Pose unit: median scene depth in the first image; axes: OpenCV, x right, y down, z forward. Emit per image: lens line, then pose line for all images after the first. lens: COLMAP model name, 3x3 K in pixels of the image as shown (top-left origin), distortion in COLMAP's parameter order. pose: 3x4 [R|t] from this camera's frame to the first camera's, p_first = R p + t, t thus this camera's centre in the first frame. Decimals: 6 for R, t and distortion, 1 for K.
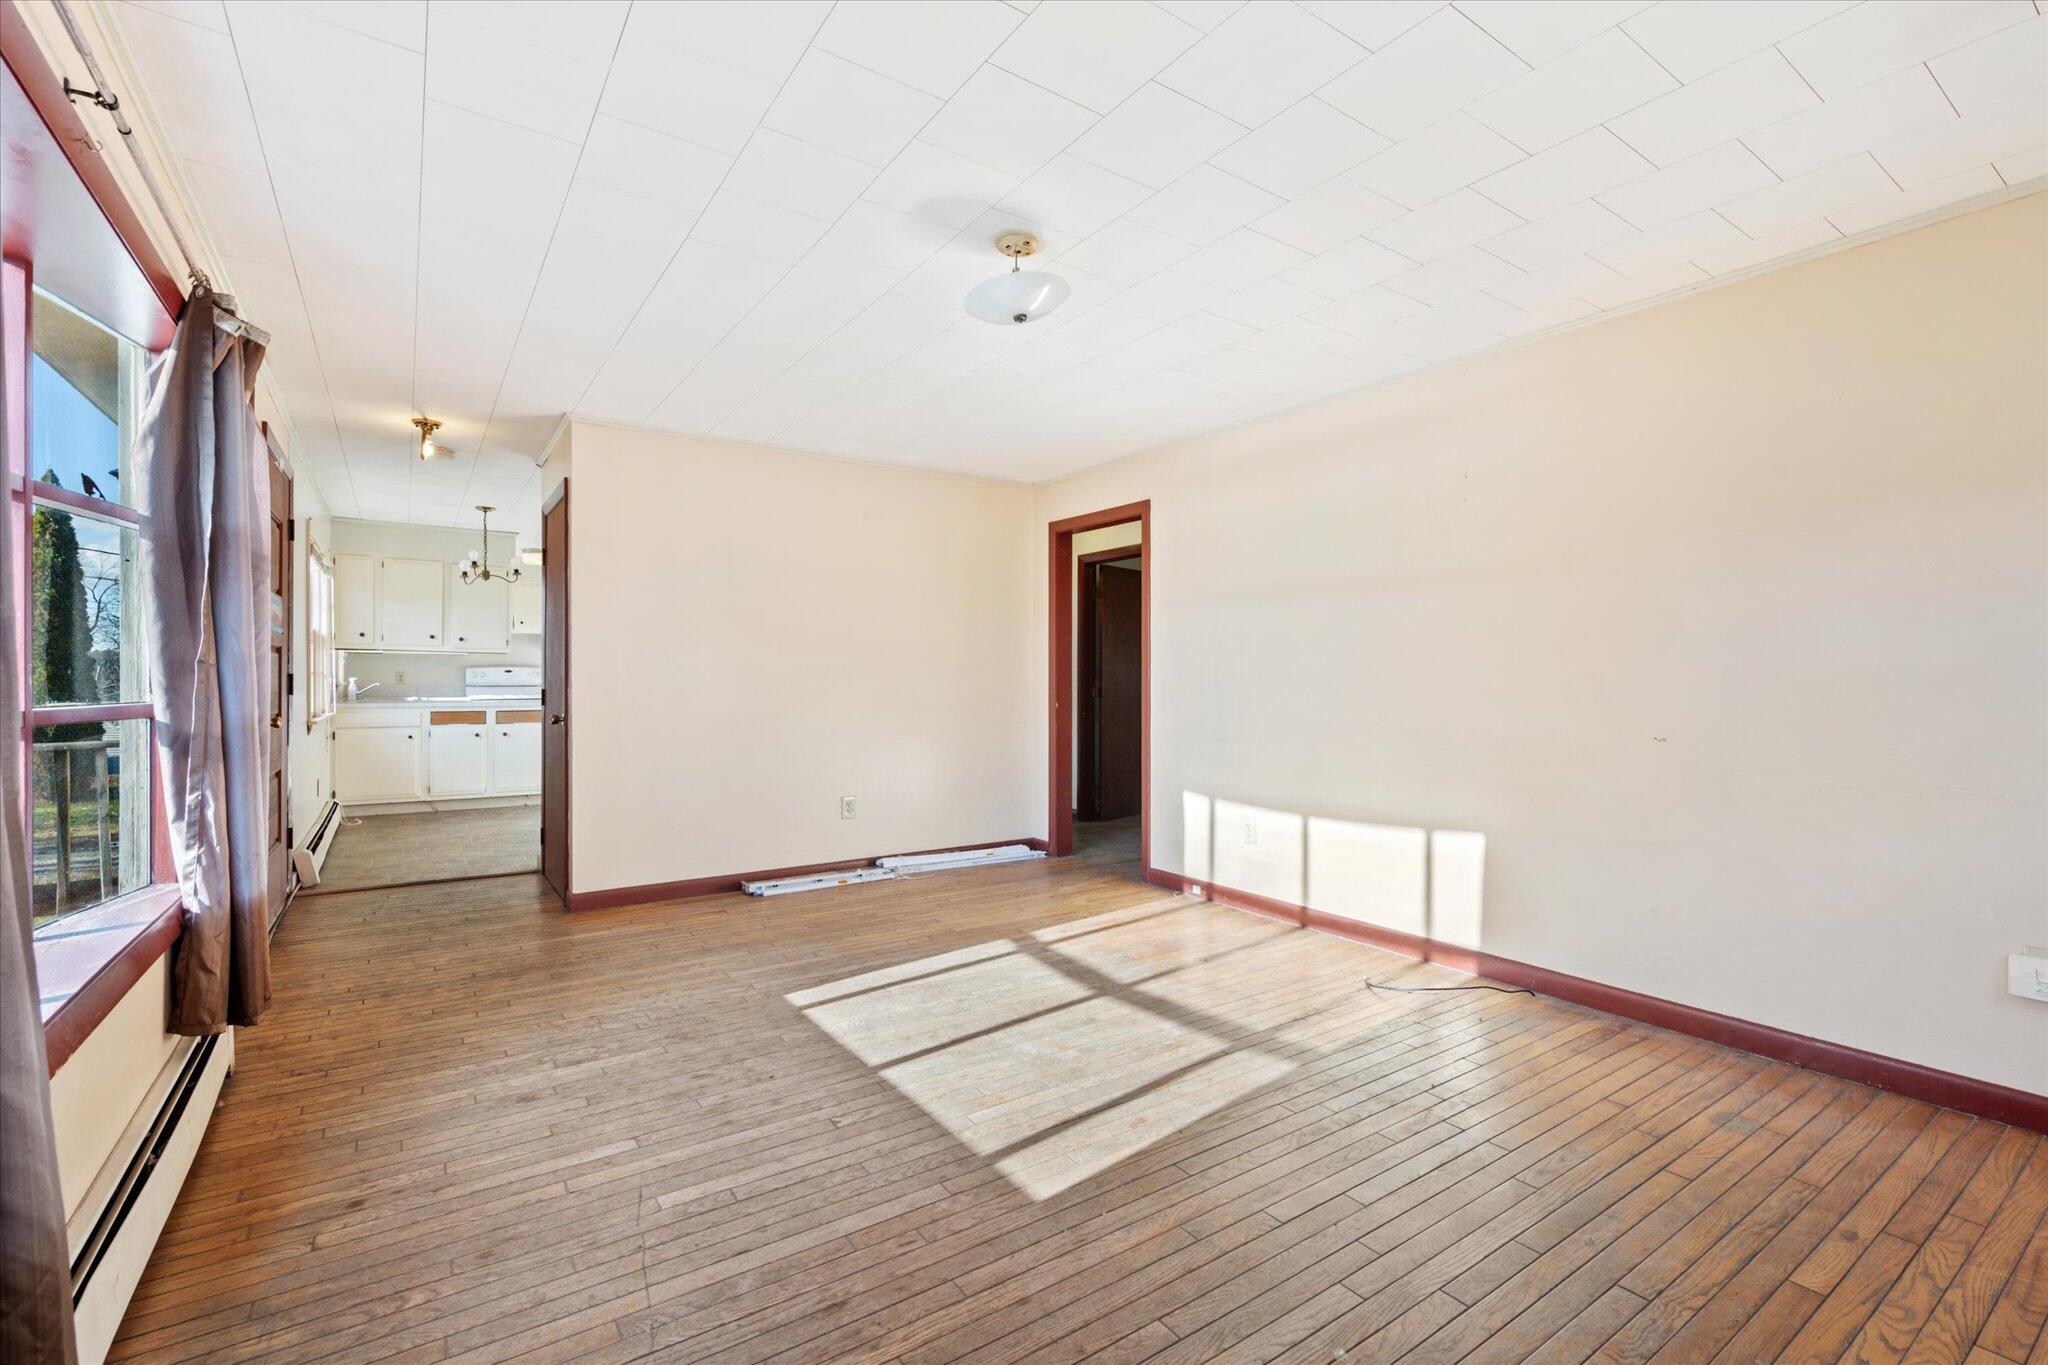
lens RADIAL K [[905.1, 0, 1025.7], [0, 905.1, 682.8], [0, 0, 1]] dist [0.003089, -0.000132]
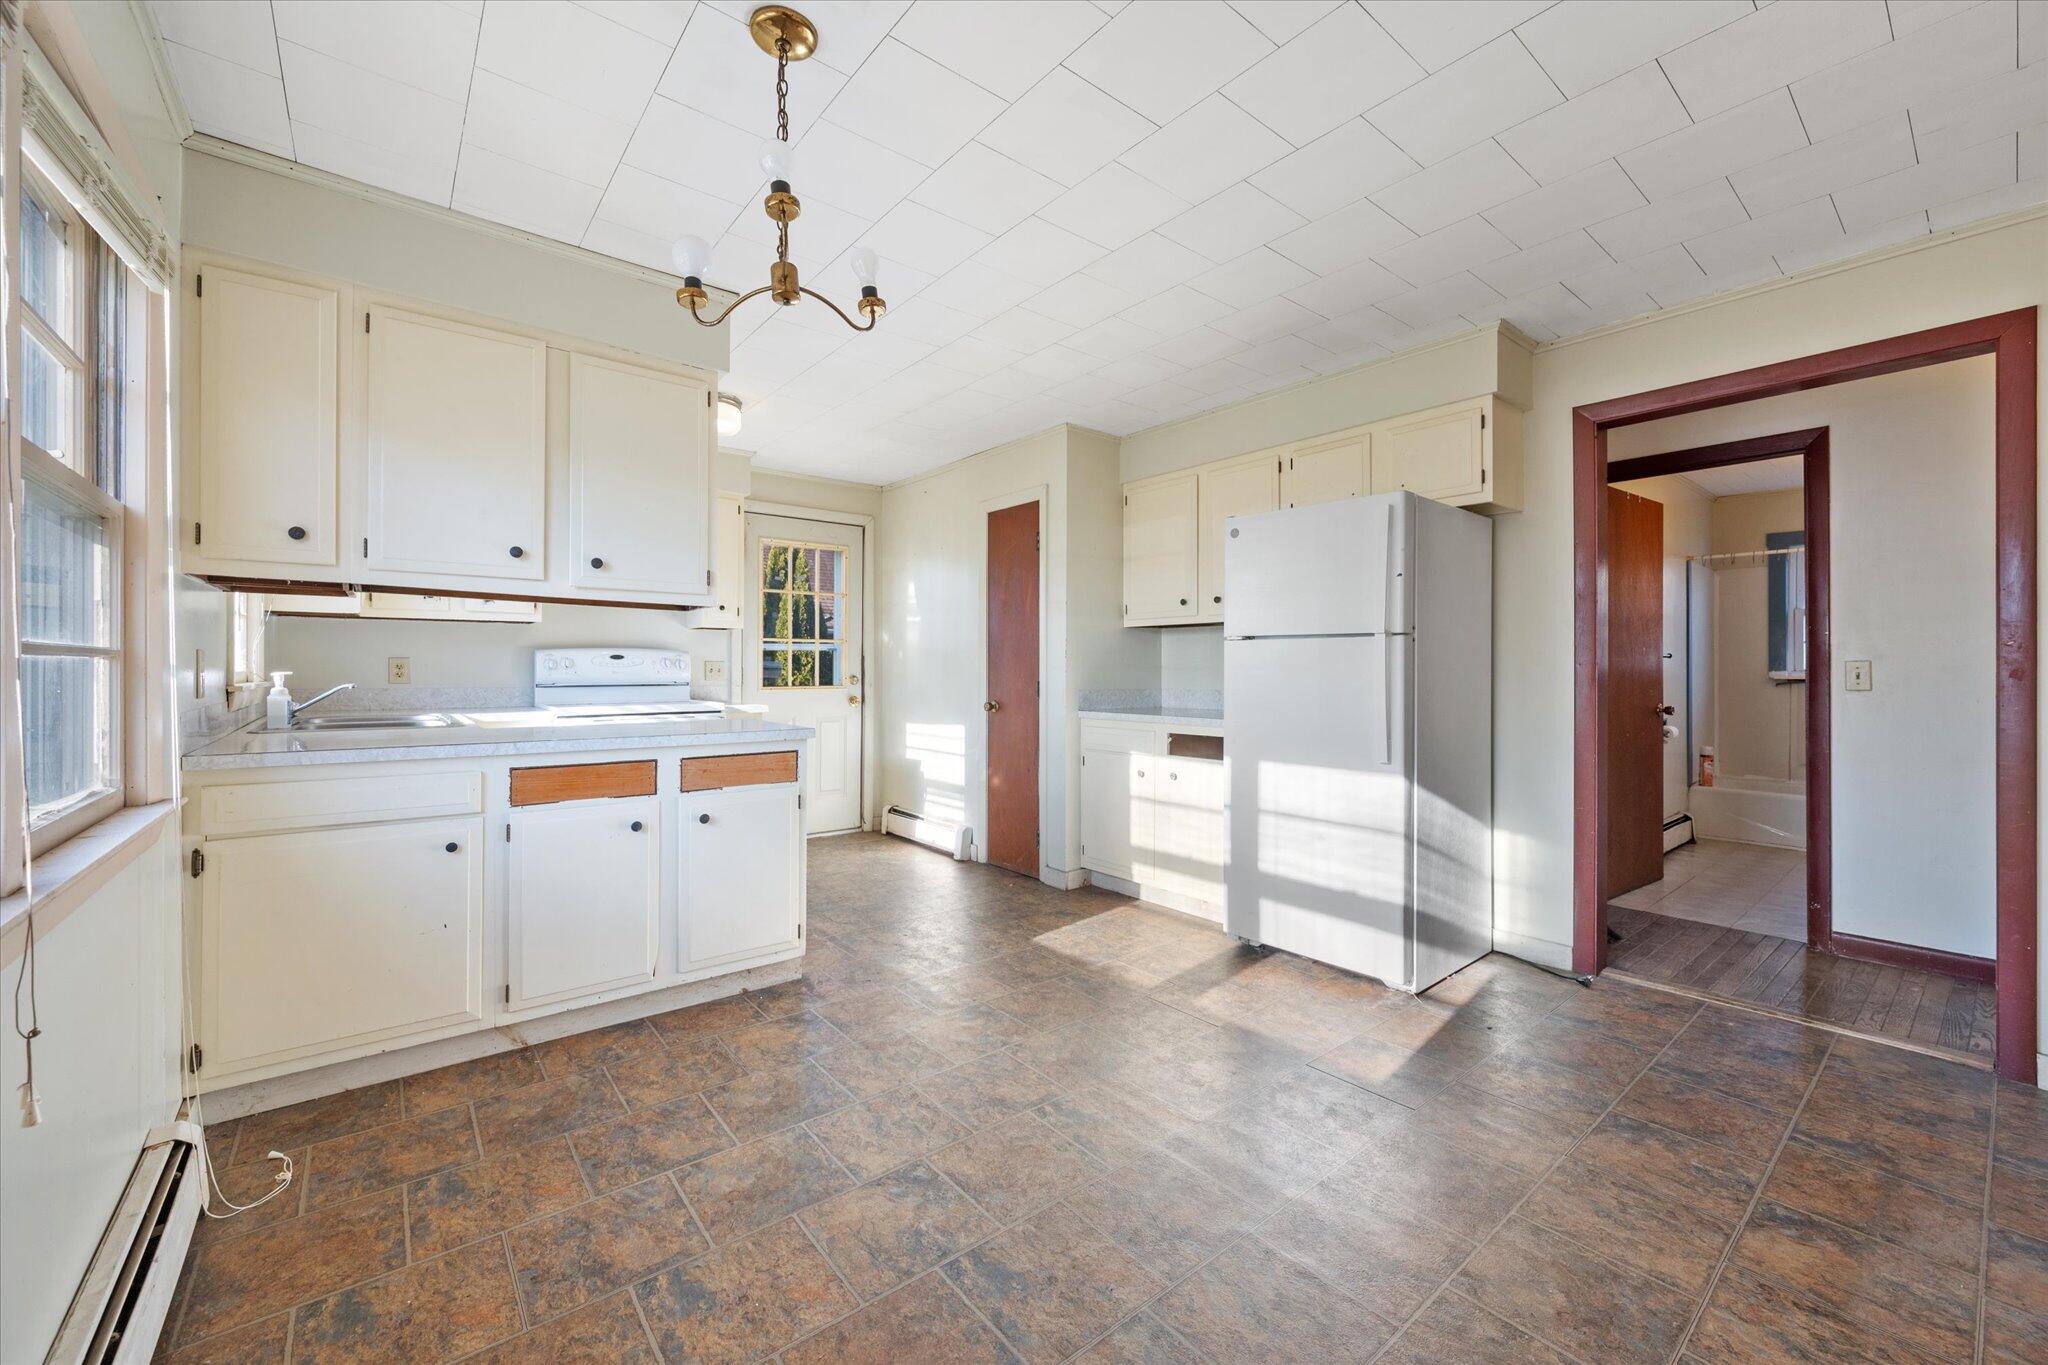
lens RADIAL K [[807.3, 0, 1029.0], [0, 807.3, 671.8], [0, 0, 1]] dist [-0.000757, -0.000804]
pose [[0.996715, -0.001099, 0.080976, -0.470436], [0.001258, 0.999997, -0.001920, -0.004120], [-0.080974, 0.002016, 0.996714, 0.657412]]
